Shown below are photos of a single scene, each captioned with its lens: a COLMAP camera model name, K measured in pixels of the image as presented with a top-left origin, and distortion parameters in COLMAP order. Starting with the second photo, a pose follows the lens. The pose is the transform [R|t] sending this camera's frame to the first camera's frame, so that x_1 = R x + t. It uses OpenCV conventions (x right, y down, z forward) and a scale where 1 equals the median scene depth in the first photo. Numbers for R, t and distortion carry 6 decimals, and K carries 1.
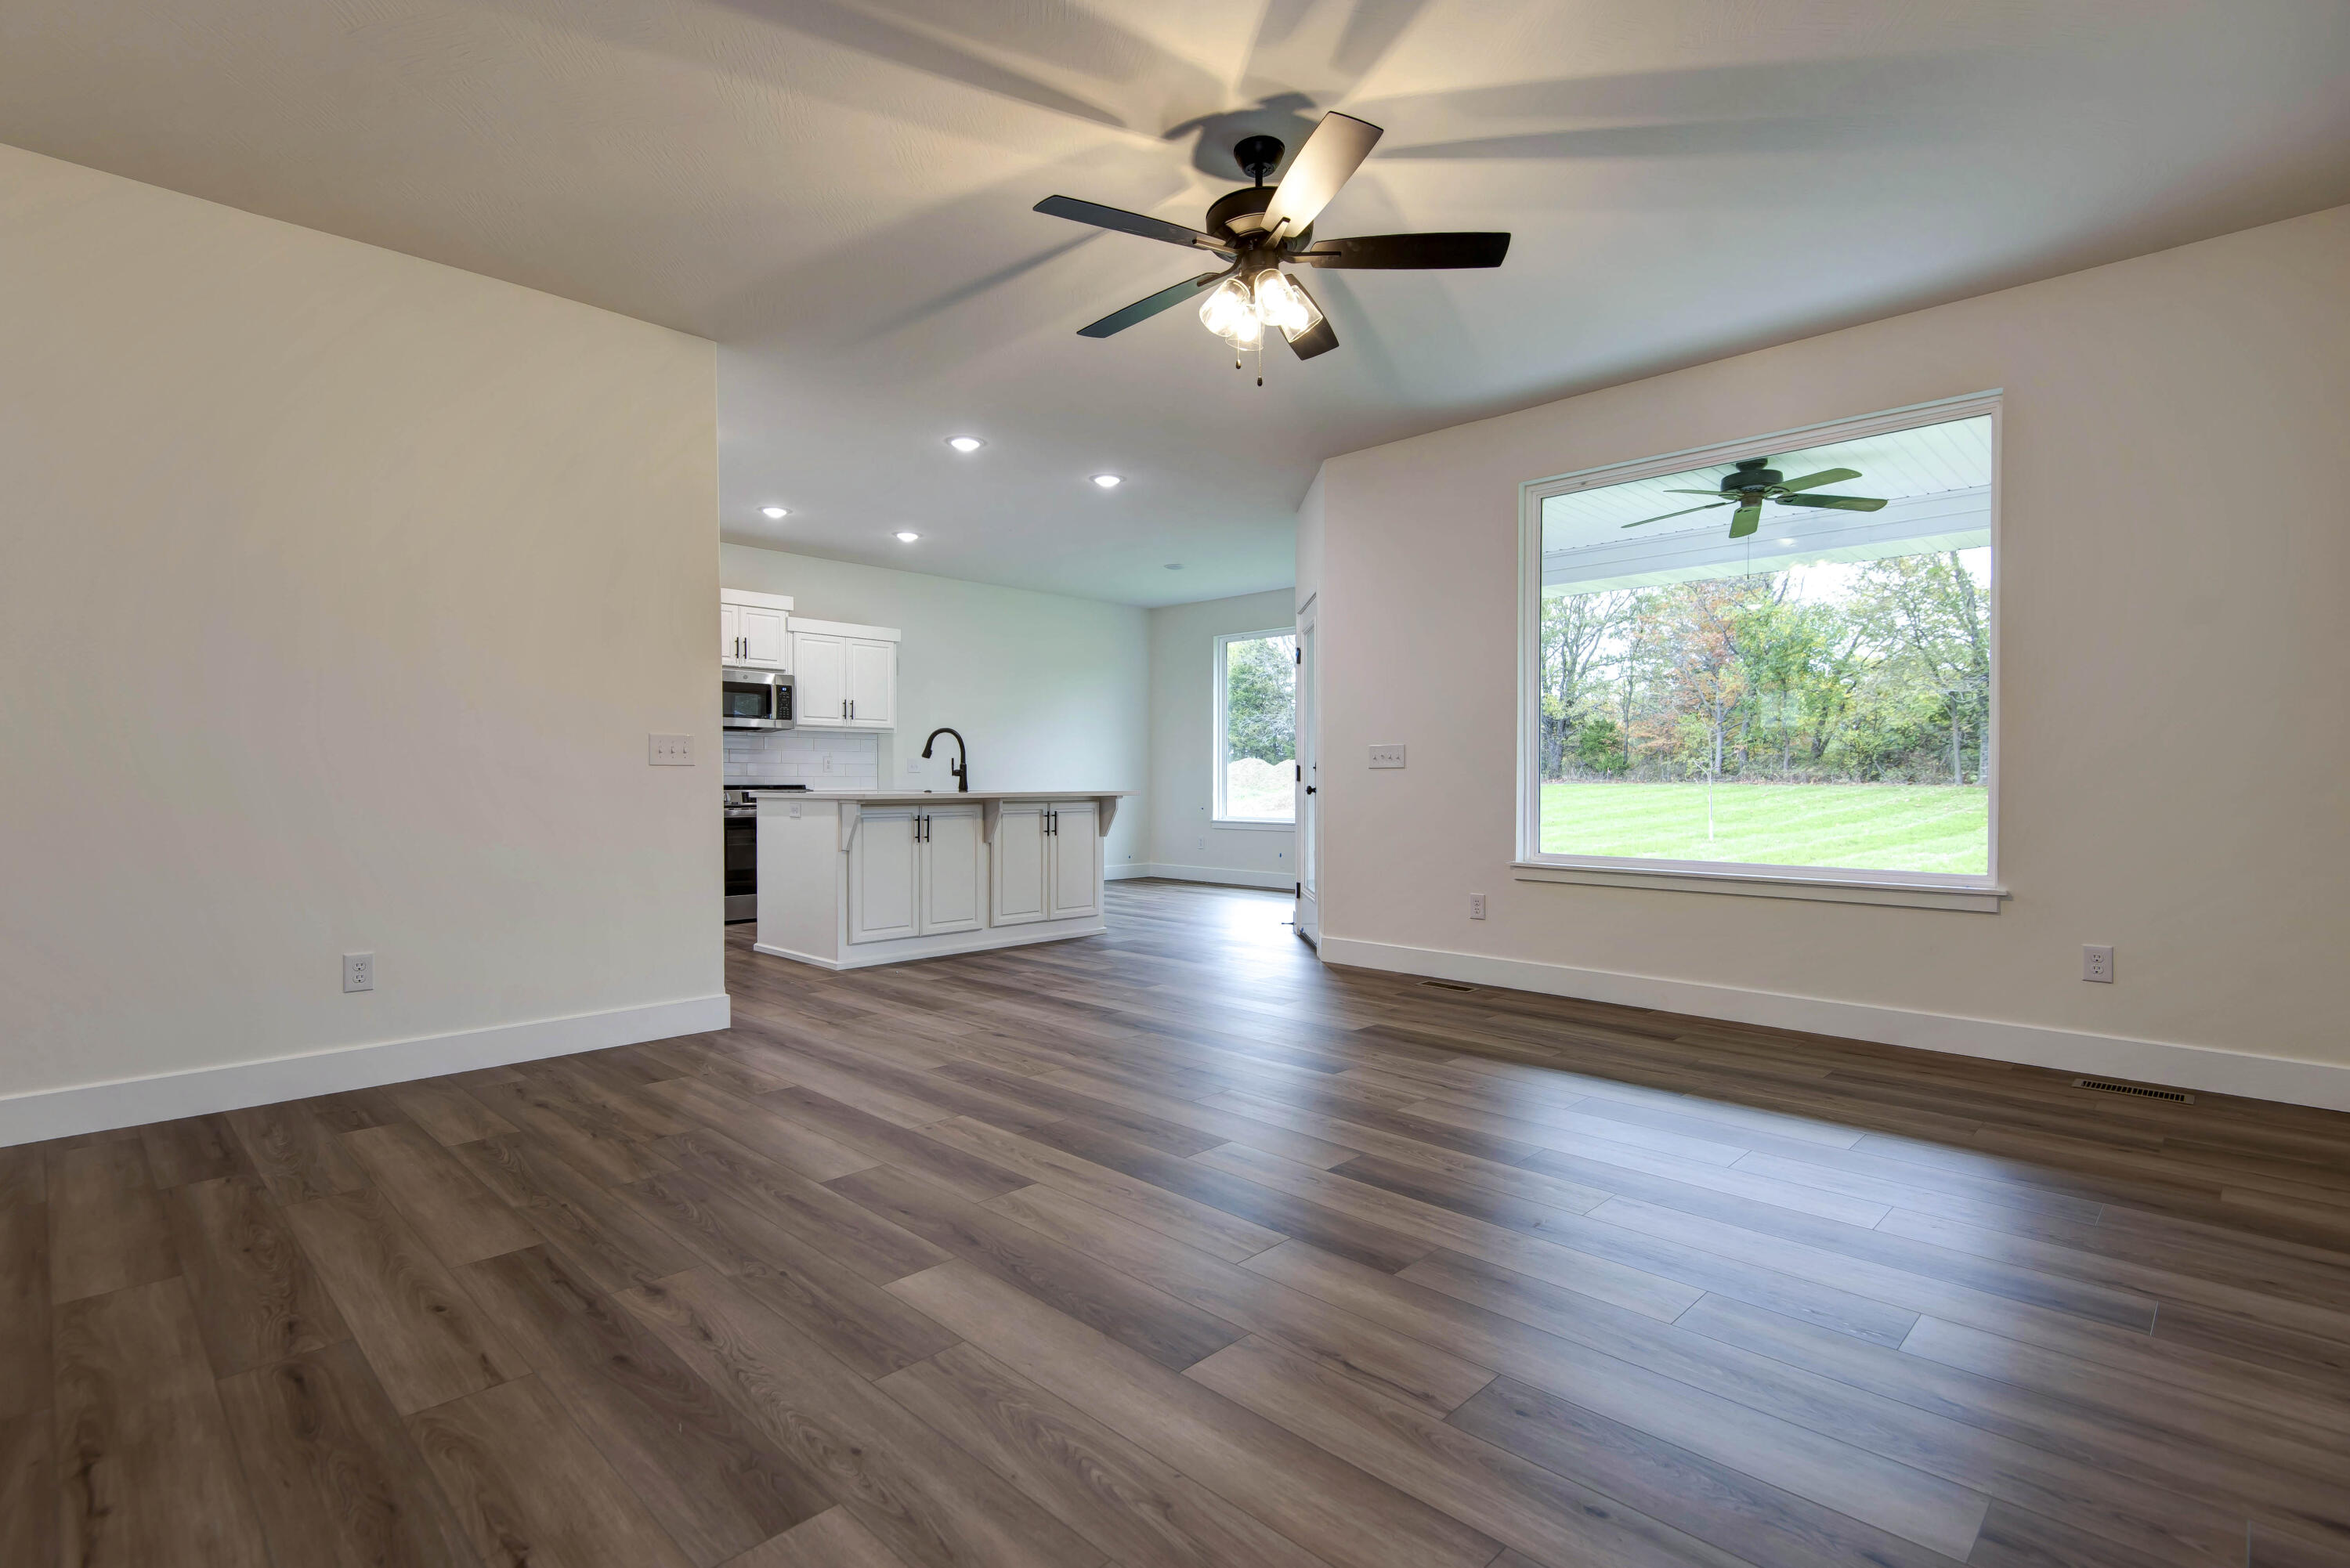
lens RADIAL K [[1099.9, 0, 1123.3], [0, 1099.9, 773.7], [0, 0, 1]] dist [0.014720, -0.010026]
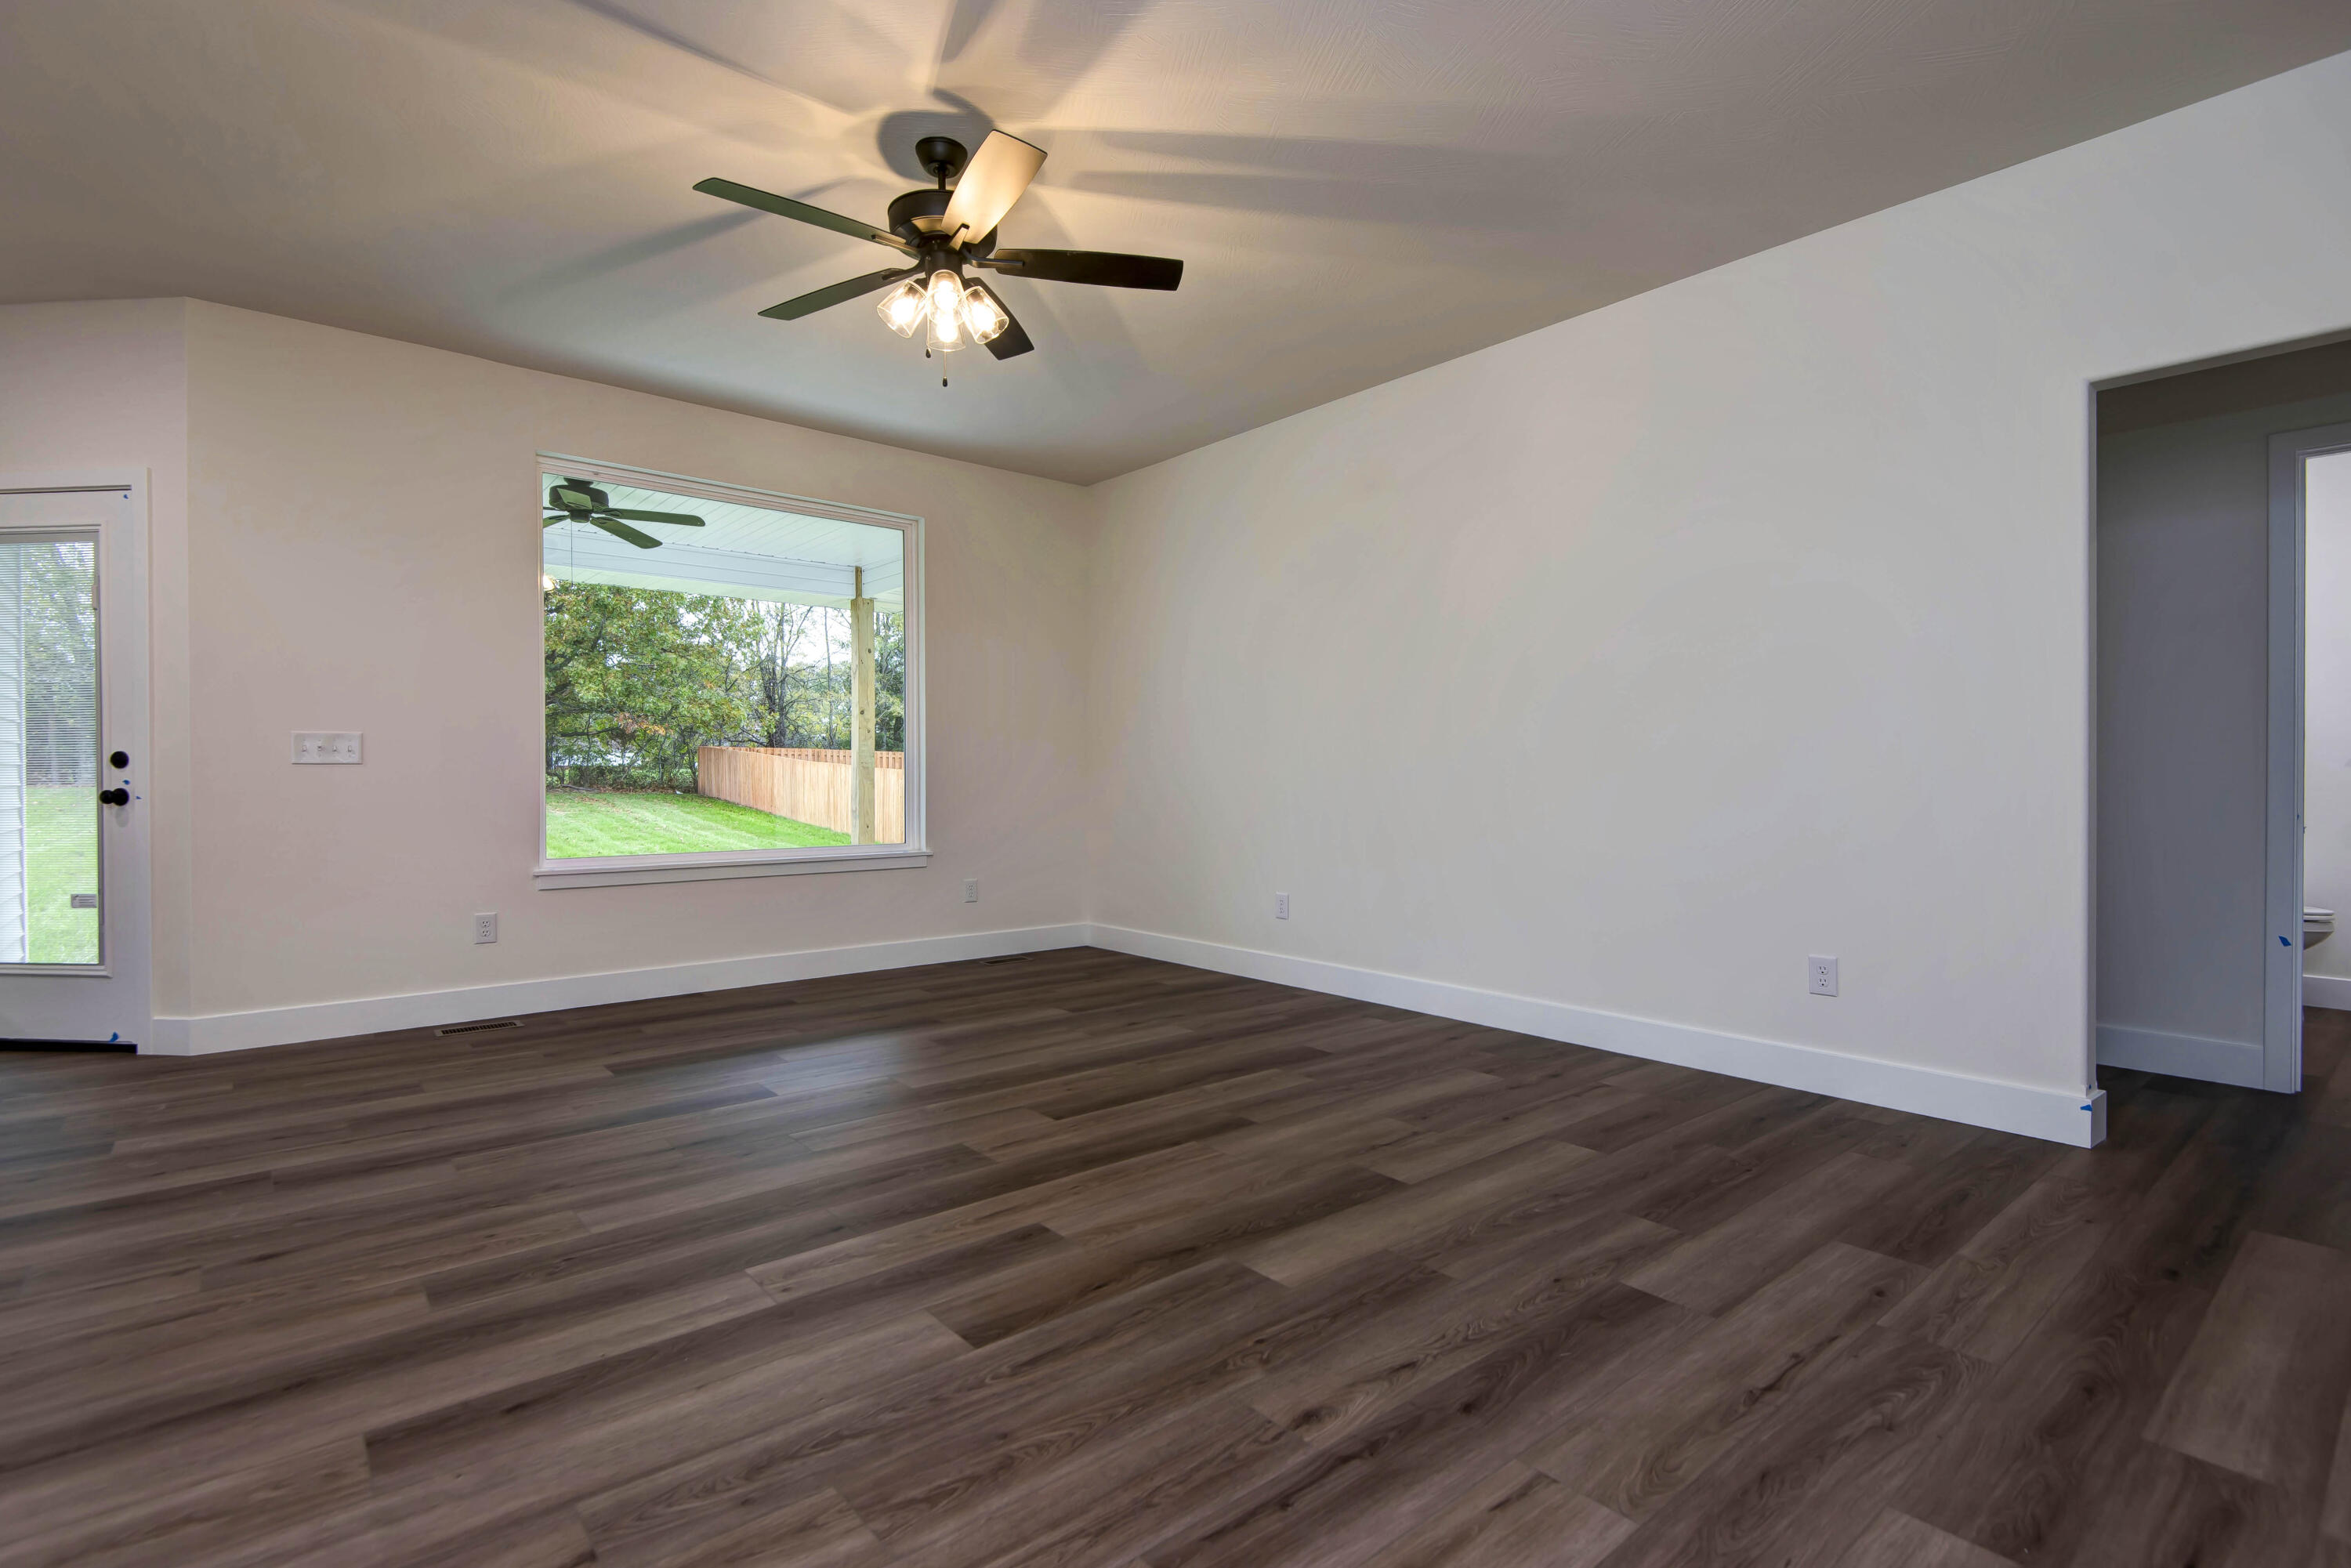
lens RADIAL K [[1100.4, 0, 1147.4], [0, 1100.4, 777.3], [0, 0, 1]] dist [0.014720, -0.010026]
pose [[0.099531, -0.005642, 0.995018, -0.984760], [0.001185, 0.999984, 0.005551, -0.003396], [-0.995034, 0.000626, 0.099536, 0.825781]]
